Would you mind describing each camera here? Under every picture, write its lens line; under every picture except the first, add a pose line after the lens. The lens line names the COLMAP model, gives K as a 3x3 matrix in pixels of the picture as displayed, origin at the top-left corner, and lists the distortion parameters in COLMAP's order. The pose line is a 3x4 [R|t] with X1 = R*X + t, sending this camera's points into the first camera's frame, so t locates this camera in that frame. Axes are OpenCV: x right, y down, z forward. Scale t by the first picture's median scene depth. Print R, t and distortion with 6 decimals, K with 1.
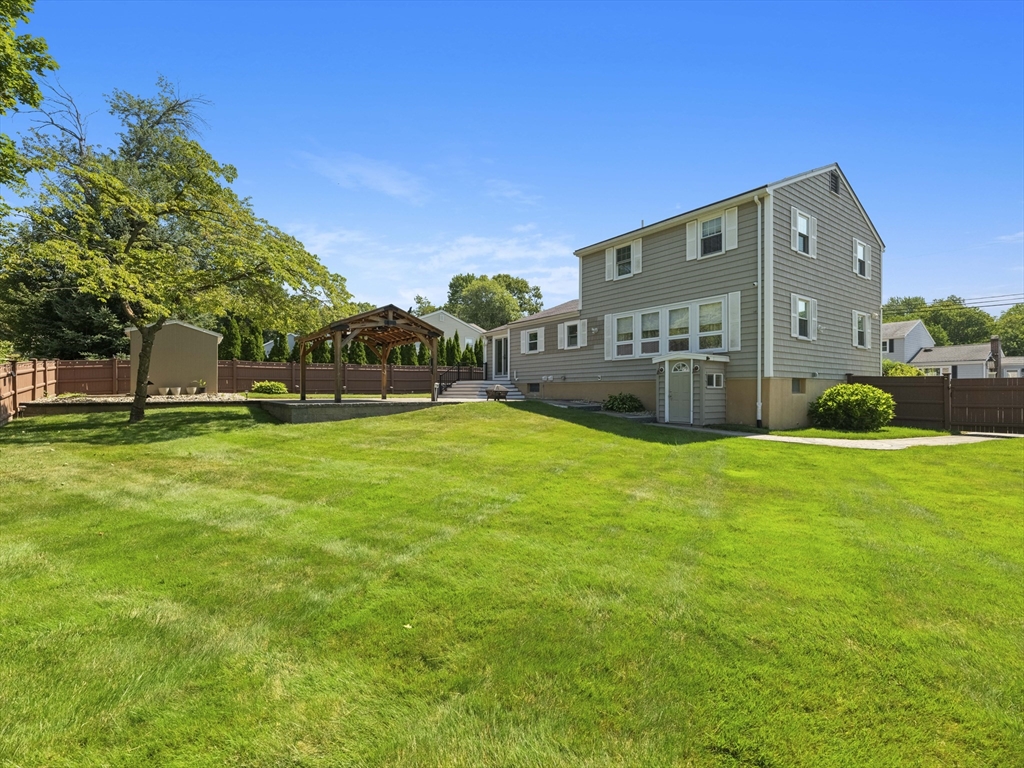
lens RADIAL K [[475.2, 0, 511.8], [0, 475.2, 388.7], [0, 0, 1]] dist [-0.005273, 0.003221]
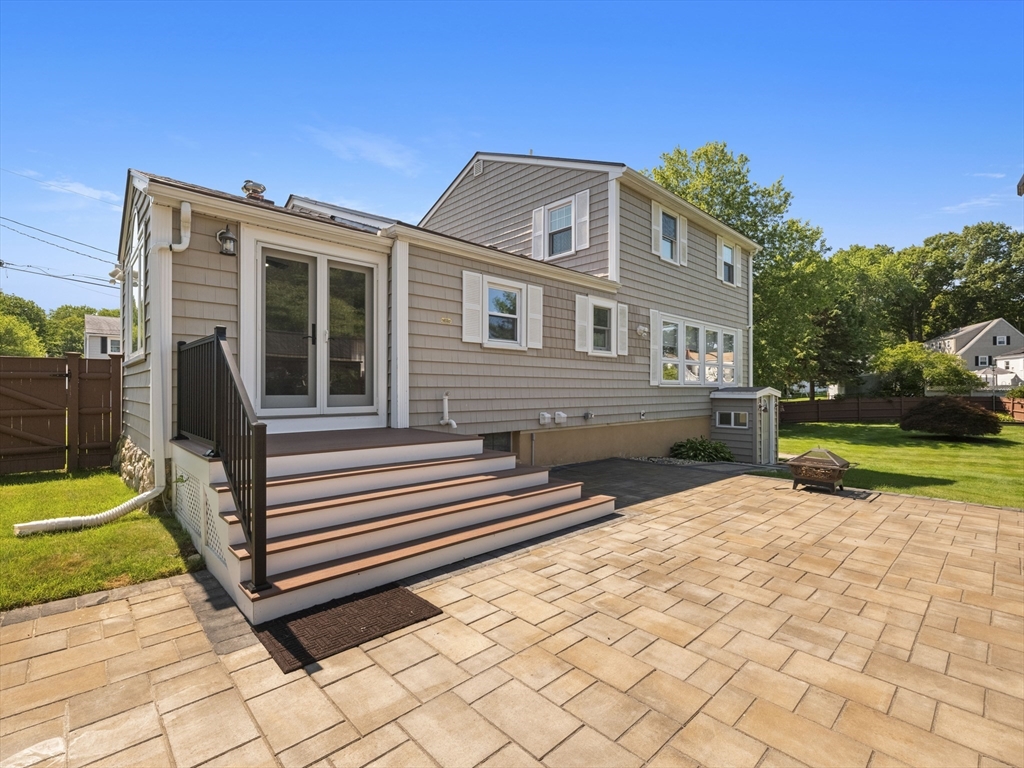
lens RADIAL K [[475.2, 0, 511.8], [0, 475.2, 388.9], [0, 0, 1]] dist [-0.005273, 0.003221]
pose [[-0.126592, 0.004924, 0.991943, -0.338894], [-0.009568, 0.999935, -0.006185, -0.045809], [-0.991909, -0.010274, -0.126536, 1.143172]]
